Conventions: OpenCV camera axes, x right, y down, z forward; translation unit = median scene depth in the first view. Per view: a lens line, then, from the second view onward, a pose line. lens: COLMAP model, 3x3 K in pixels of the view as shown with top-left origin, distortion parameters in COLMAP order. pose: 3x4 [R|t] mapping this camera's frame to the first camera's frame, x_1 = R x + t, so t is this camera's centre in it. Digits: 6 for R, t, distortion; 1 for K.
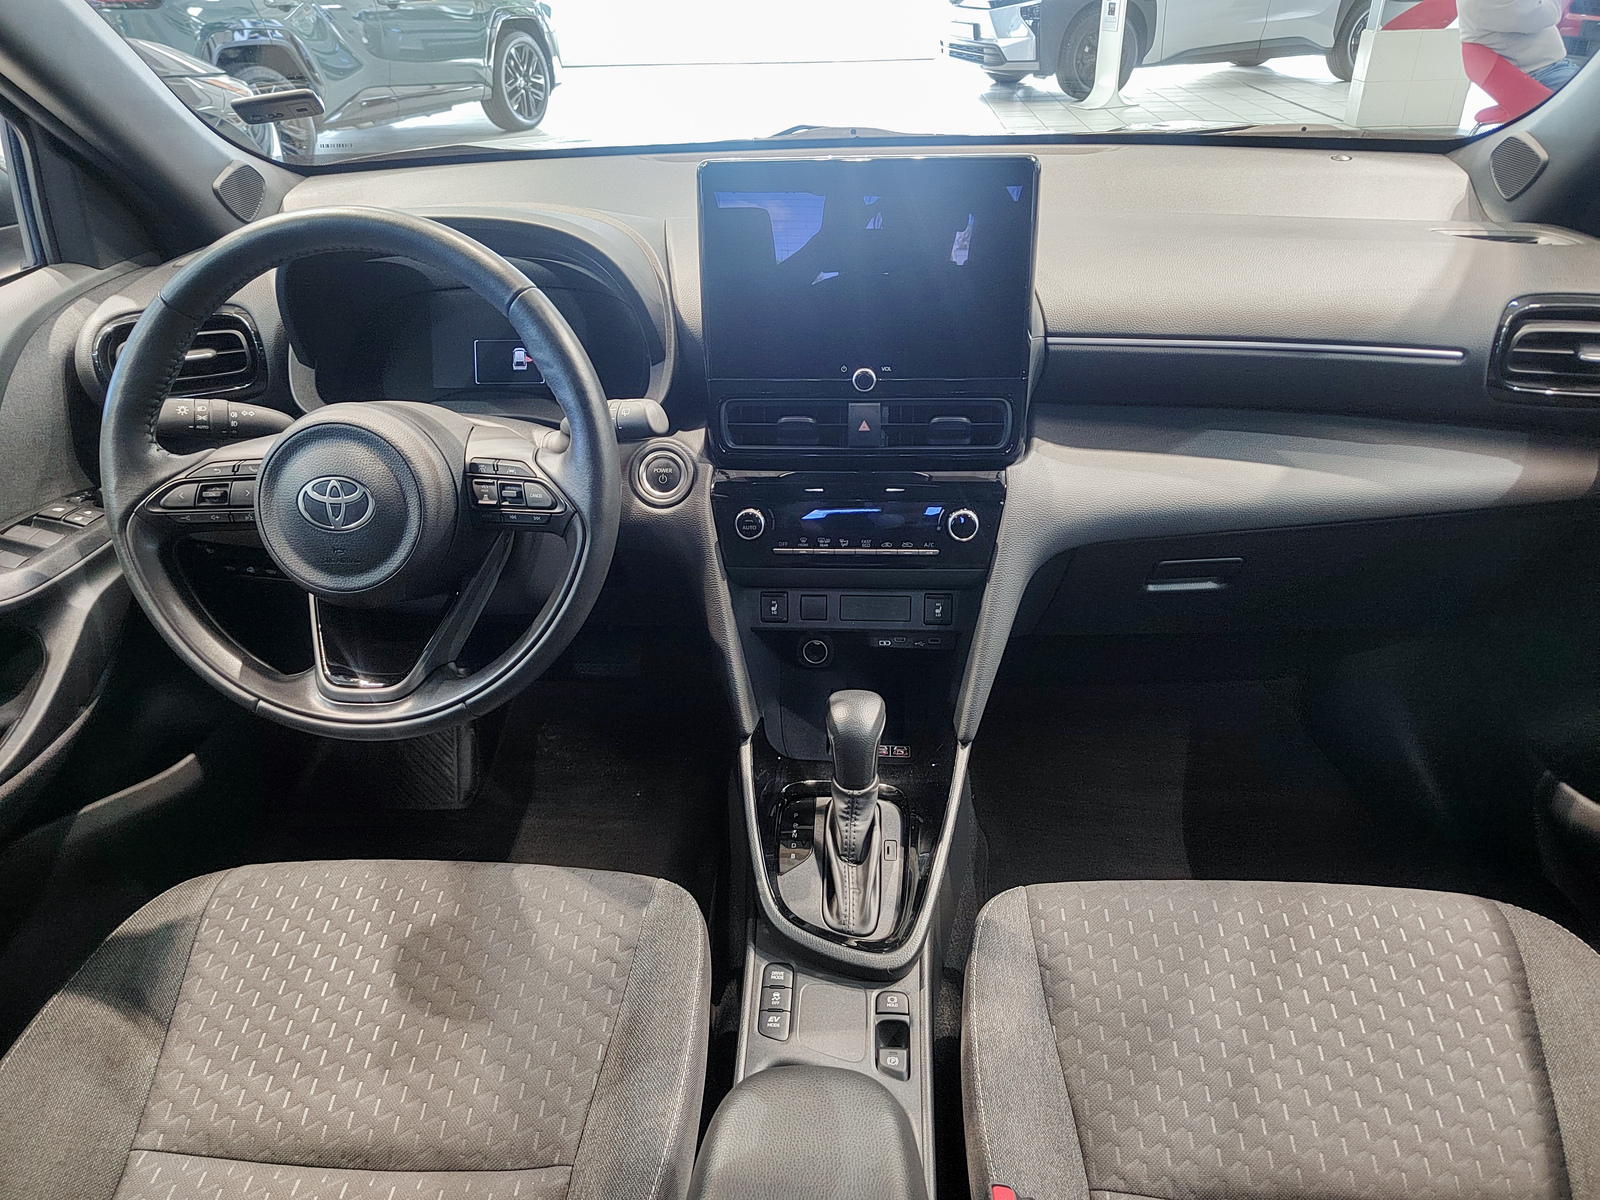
lens RADIAL K [[1139.7, 0, 800.0], [0, 1139.7, 600.0], [0, 0, 1]] dist [0.018194, -0.003193]
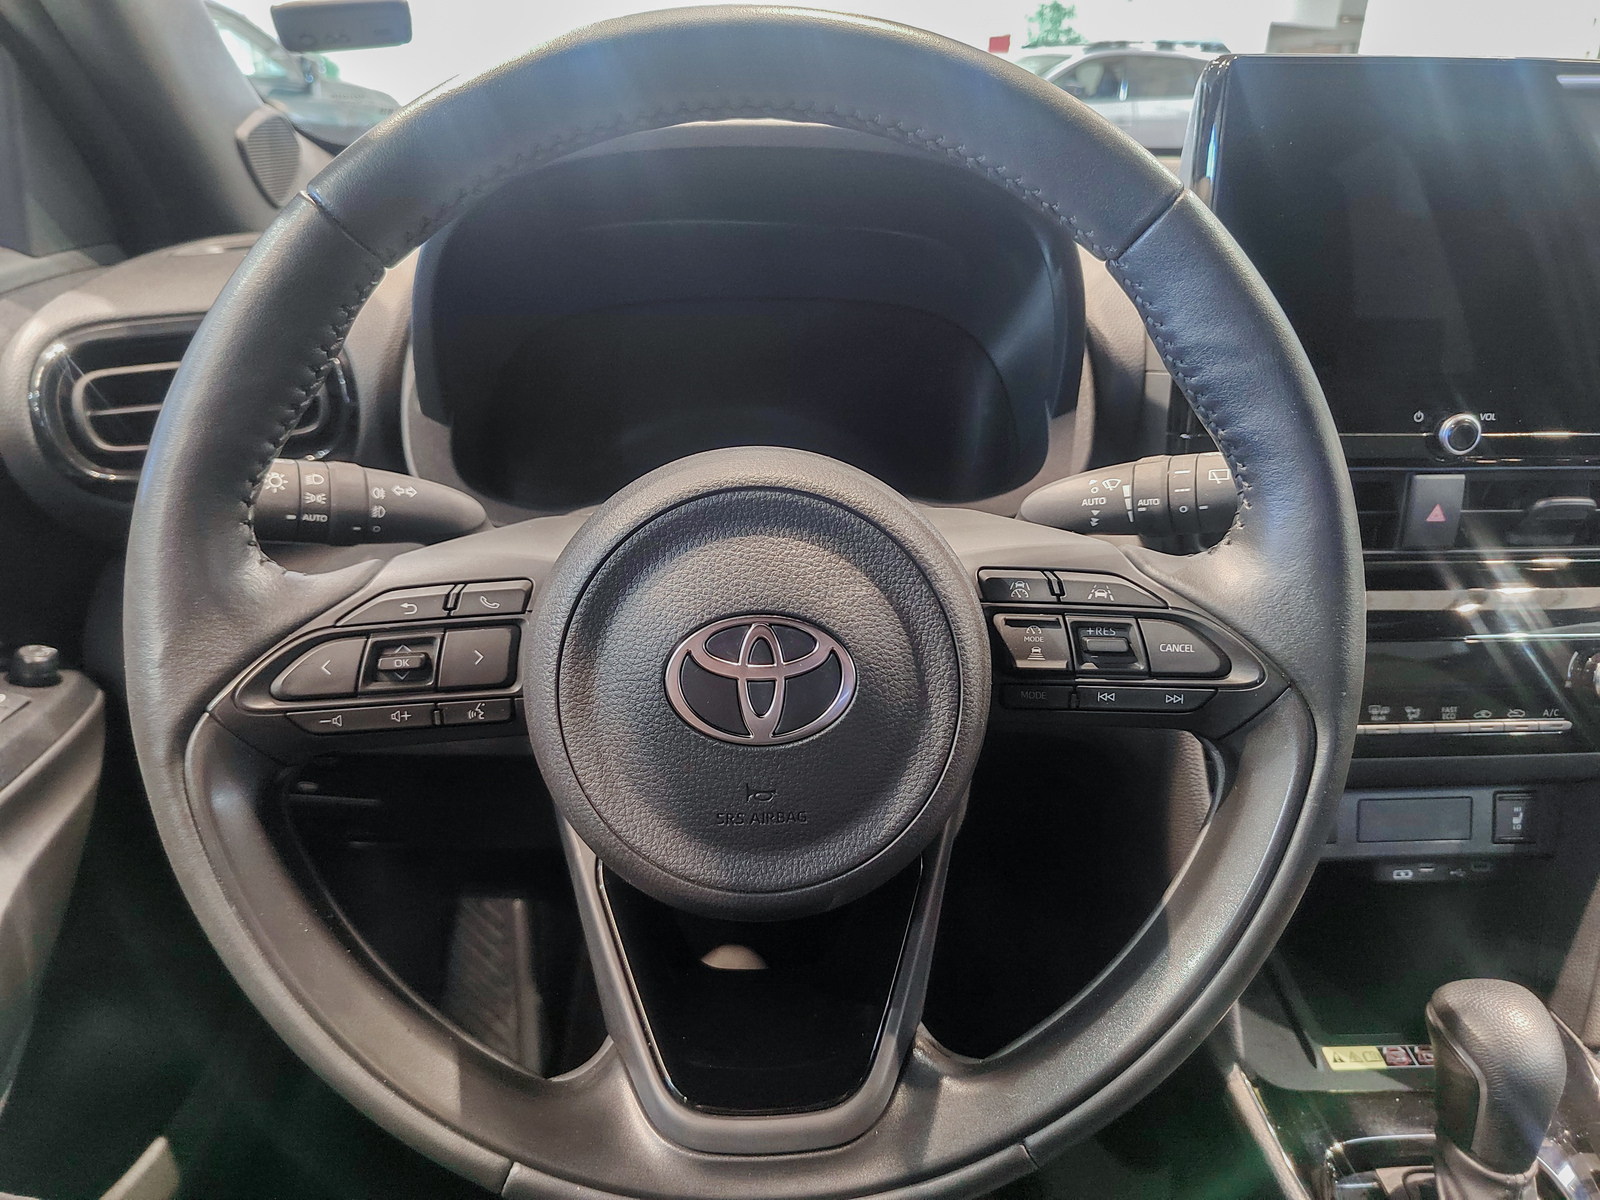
lens RADIAL K [[1139.7, 0, 800.0], [0, 1139.7, 600.0], [0, 0, 1]] dist [0.018194, -0.003193]
pose [[0.990683, -0.018042, 0.134989, -0.388394], [0.033865, 0.992688, -0.115861, -0.056323], [-0.131912, 0.119353, 0.984050, 0.515296]]
